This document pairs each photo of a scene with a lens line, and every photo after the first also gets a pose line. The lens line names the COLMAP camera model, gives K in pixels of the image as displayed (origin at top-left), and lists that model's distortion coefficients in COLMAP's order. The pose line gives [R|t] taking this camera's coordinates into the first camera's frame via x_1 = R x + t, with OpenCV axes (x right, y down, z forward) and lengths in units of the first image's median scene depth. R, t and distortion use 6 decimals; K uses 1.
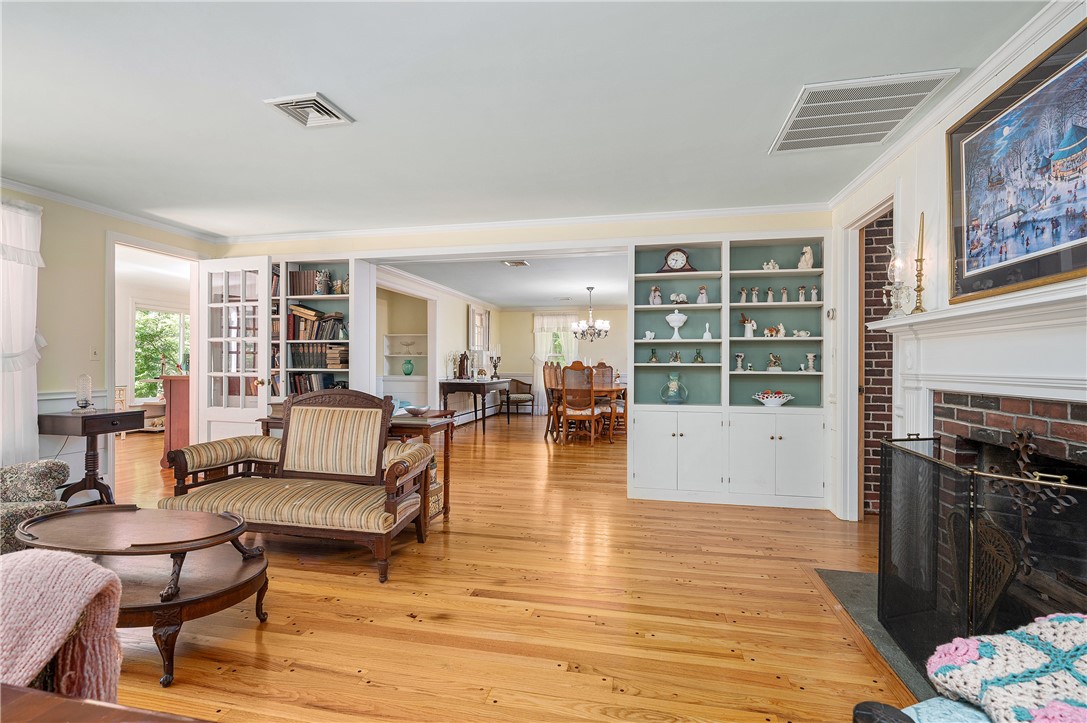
lens RADIAL K [[500.0, 0, 539.2], [0, 500.0, 362.9], [0, 0, 1]] dist [-0.000948, -0.000863]
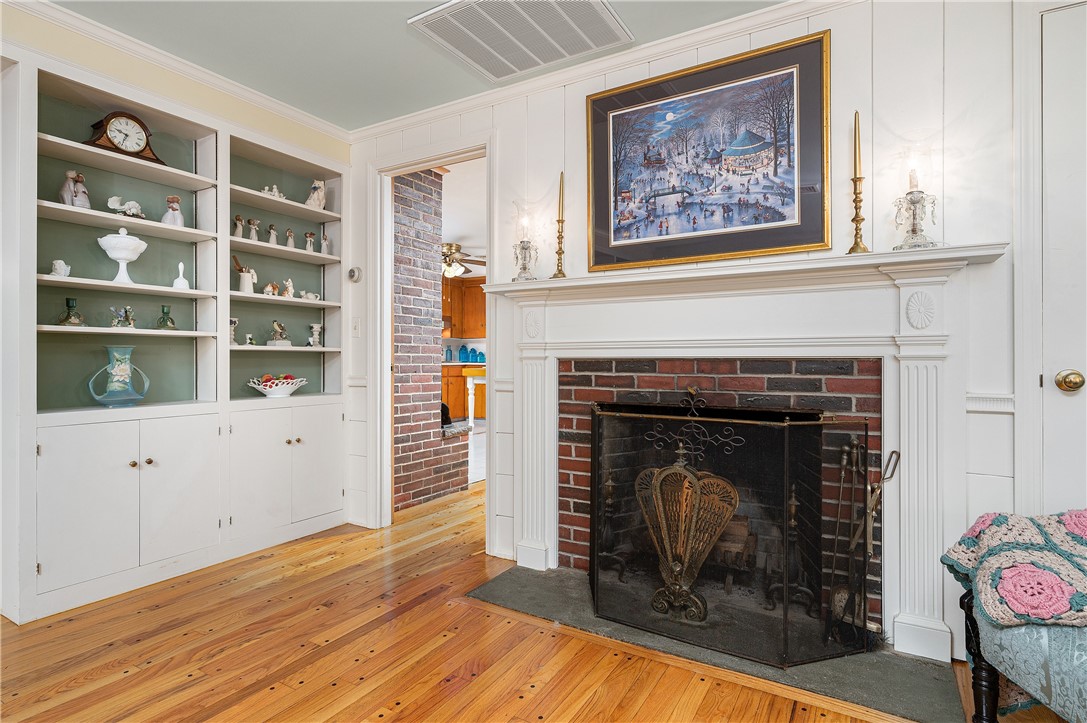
lens RADIAL K [[563.0, 0, 537.4], [0, 563.0, 357.6], [0, 0, 1]] dist [-0.002142, -0.000846]
pose [[0.323860, -0.002267, 0.946102, -0.152844], [-0.002563, 0.999991, 0.003274, 0.028553], [-0.946102, -0.003485, 0.323851, 0.405573]]
